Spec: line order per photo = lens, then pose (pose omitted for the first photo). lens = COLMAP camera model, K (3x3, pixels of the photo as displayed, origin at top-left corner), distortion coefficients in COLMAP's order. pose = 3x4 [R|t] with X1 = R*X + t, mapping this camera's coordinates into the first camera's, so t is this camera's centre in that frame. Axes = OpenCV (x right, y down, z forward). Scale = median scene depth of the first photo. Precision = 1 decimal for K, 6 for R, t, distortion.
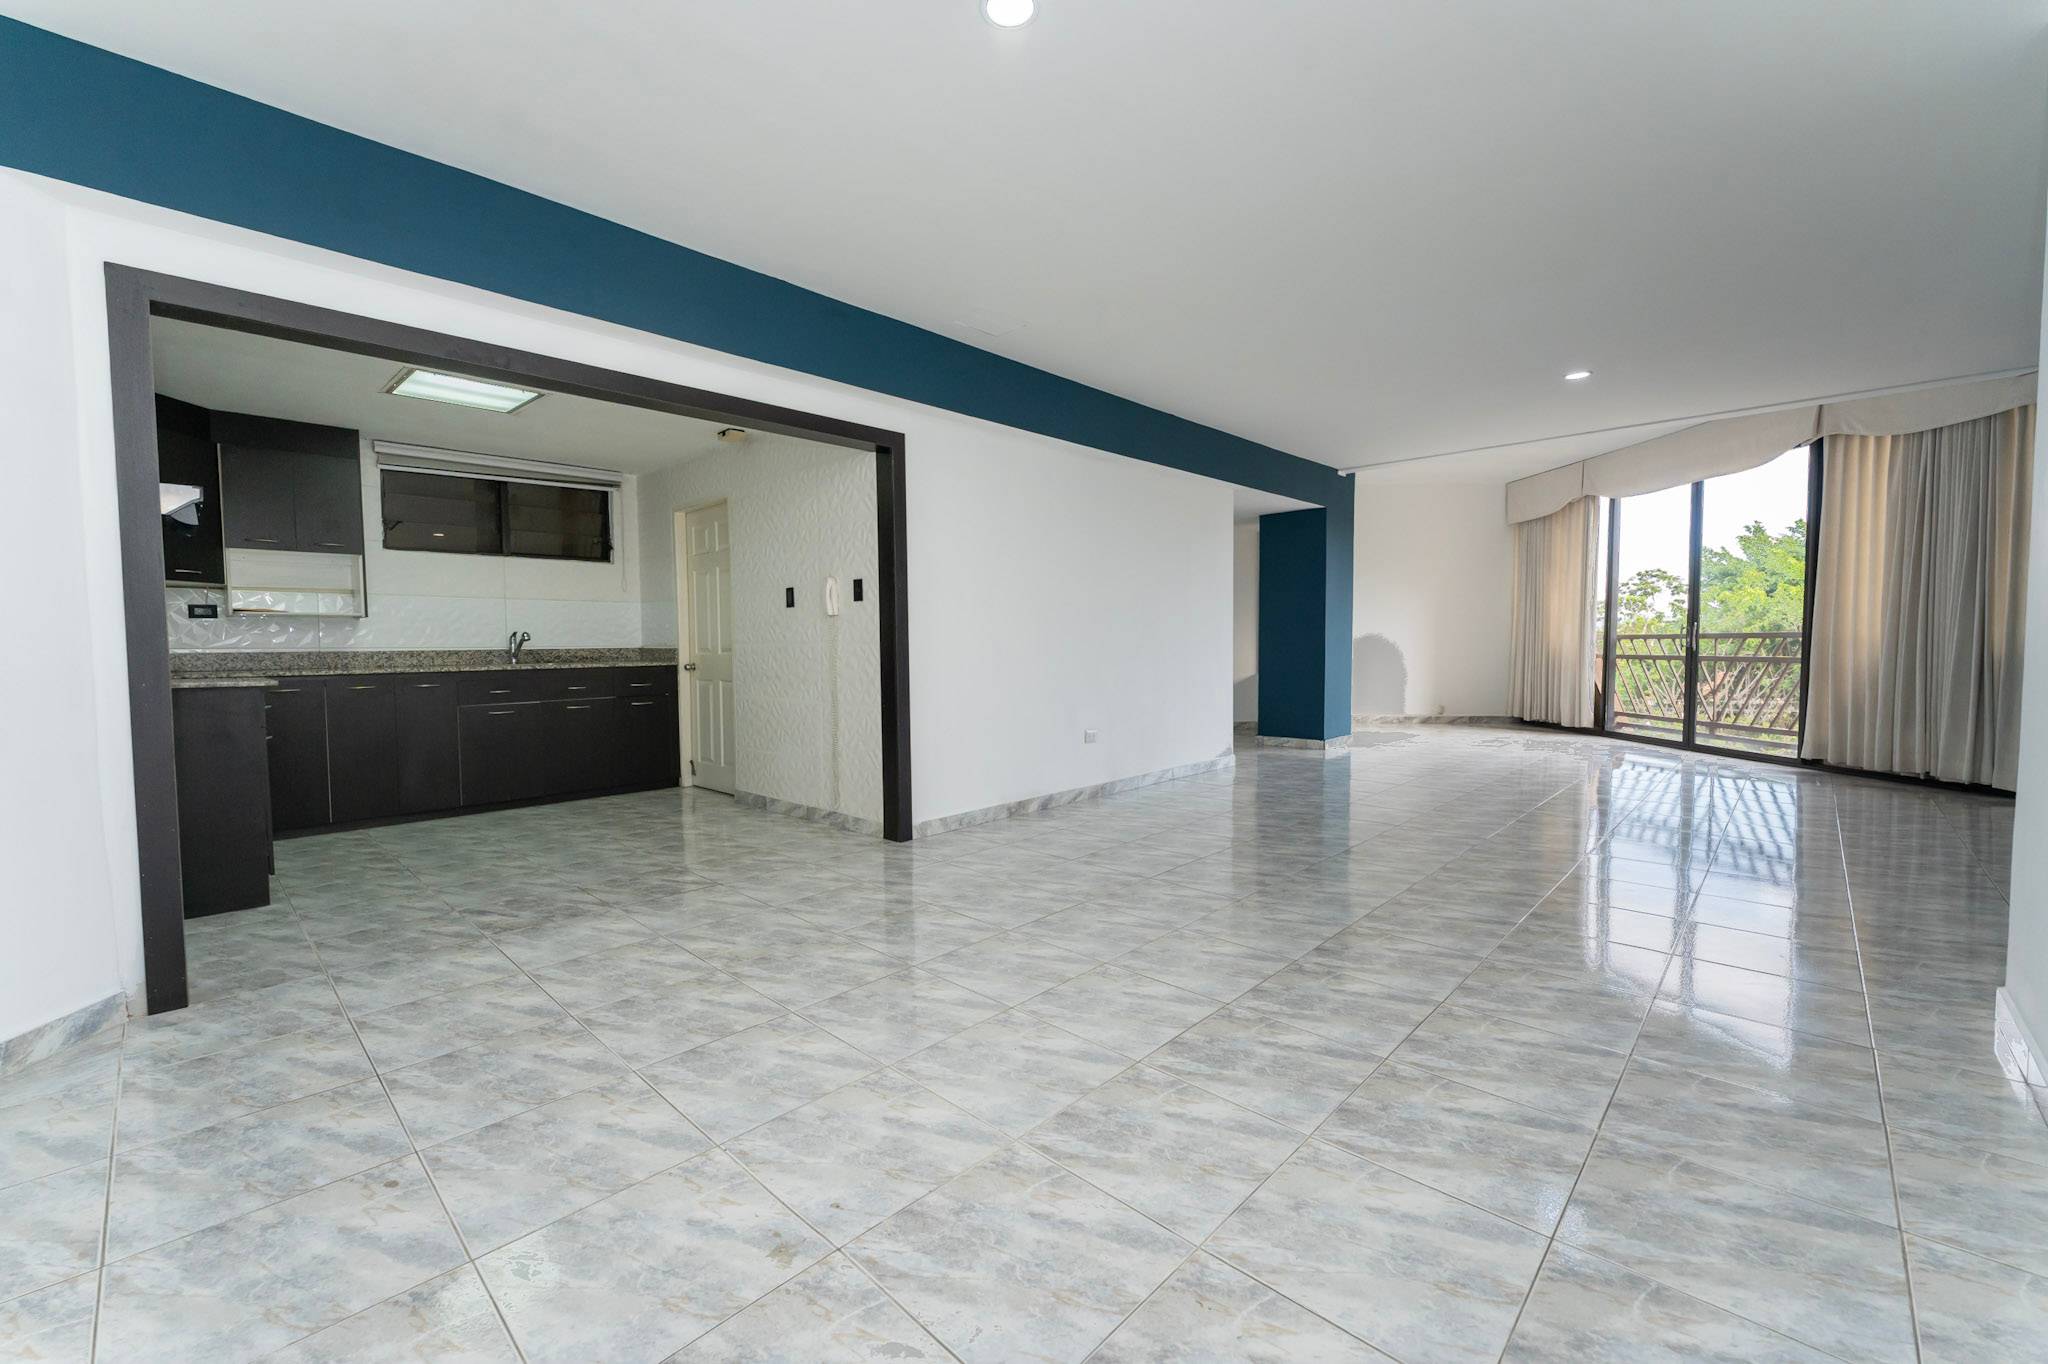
lens RADIAL K [[838.1, 0, 1024.0], [0, 838.1, 682.0], [0, 0, 1]] dist [0.000497, -0.000874]
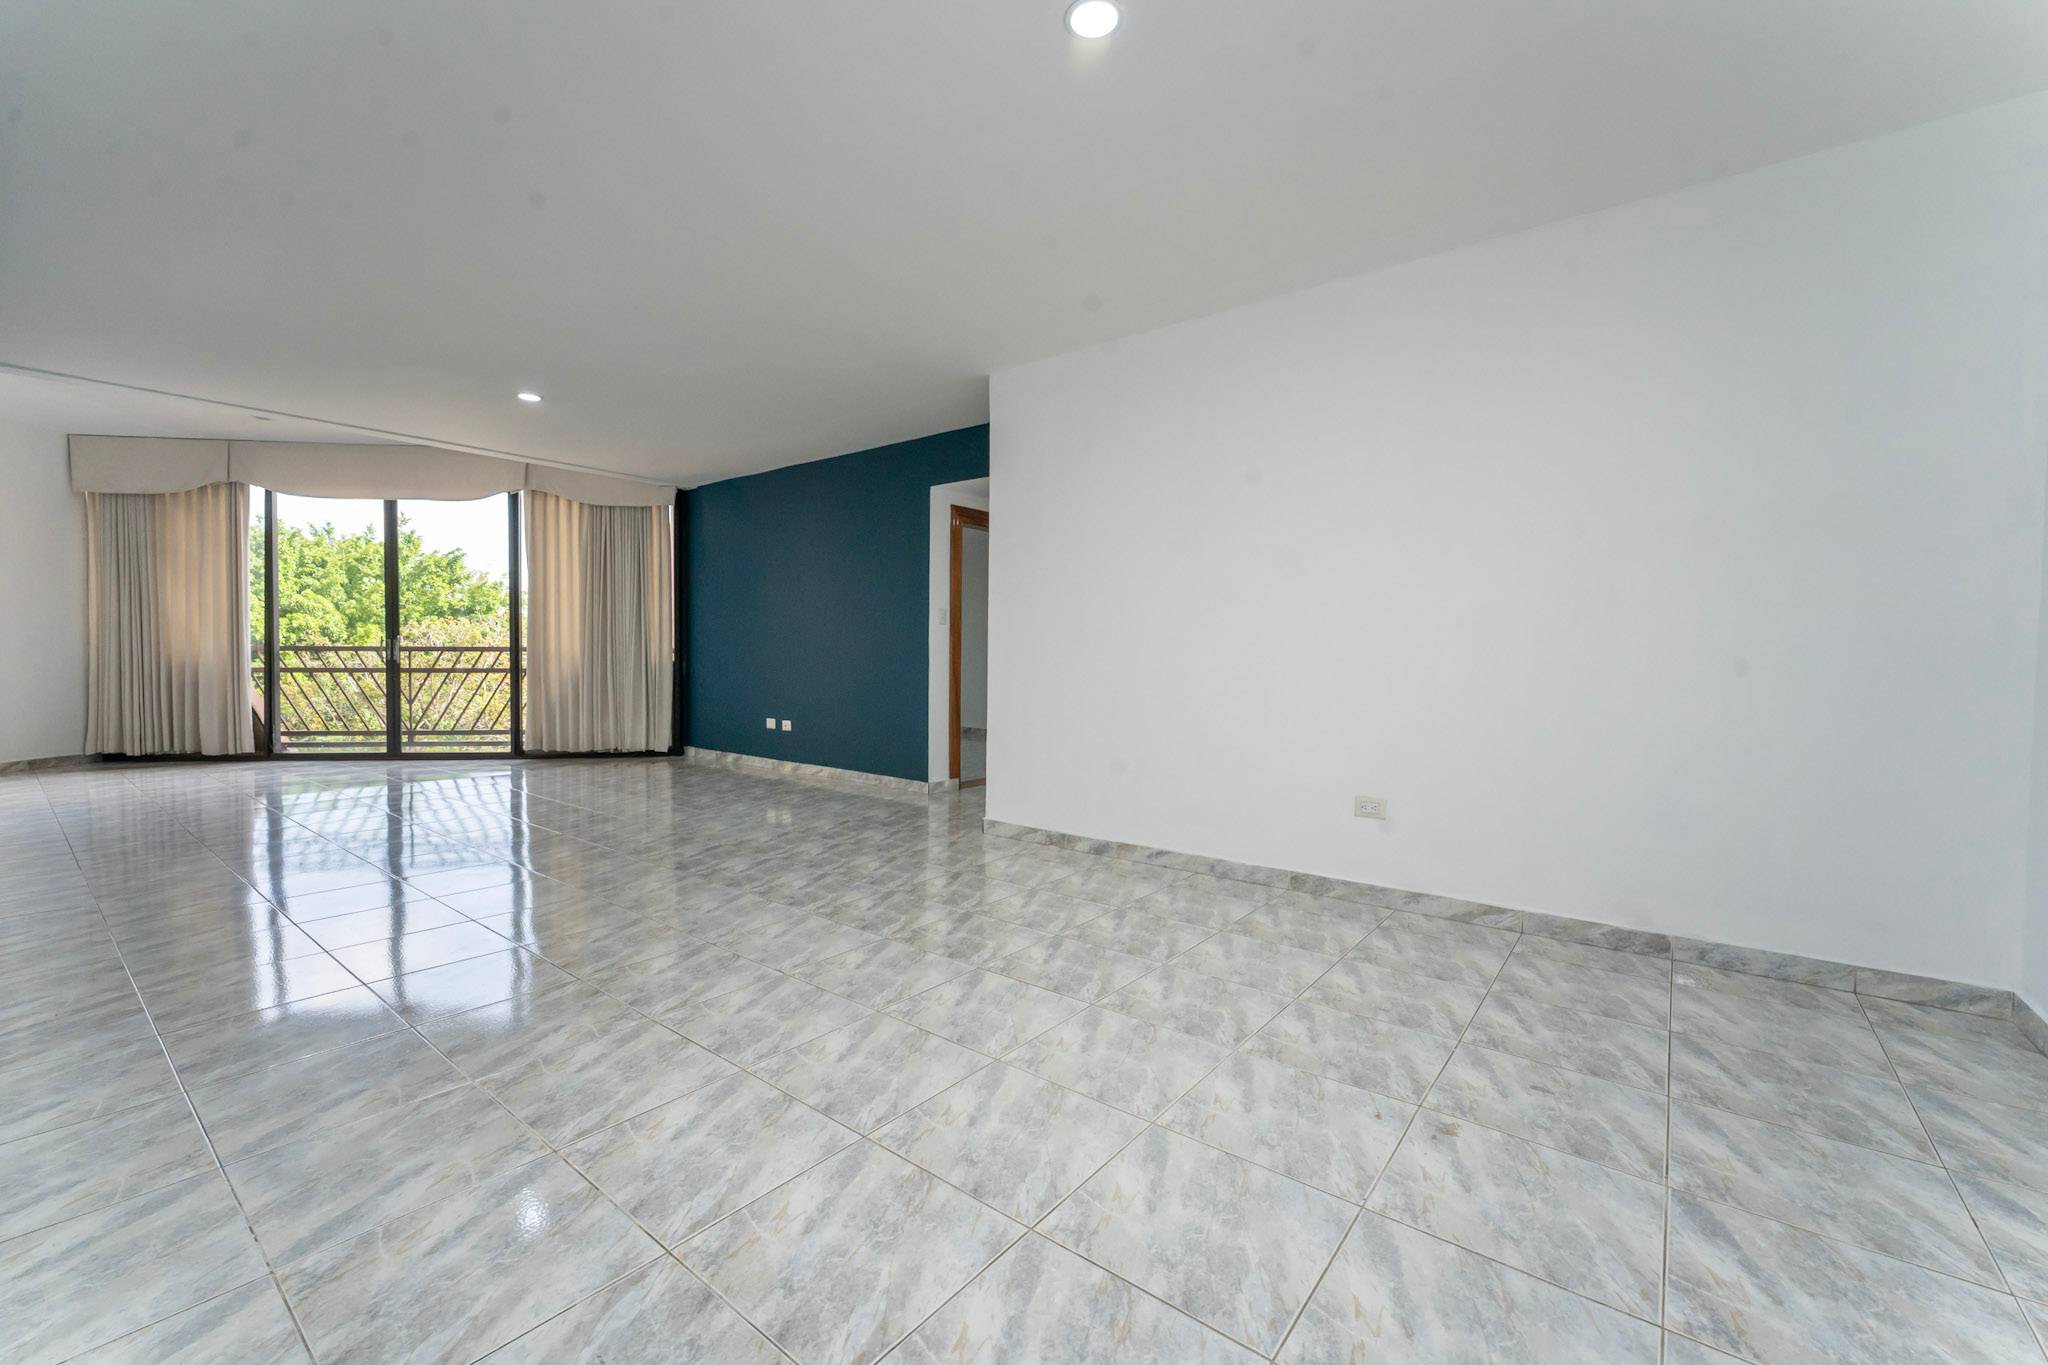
lens RADIAL K [[829.4, 0, 1017.2], [0, 829.4, 682.7], [0, 0, 1]] dist [-0.001630, 0.000183]
pose [[-0.093132, -0.024467, 0.995353, -1.291494], [0.041694, 0.998725, 0.028451, -0.045453], [-0.994780, 0.044150, -0.091993, 1.539227]]
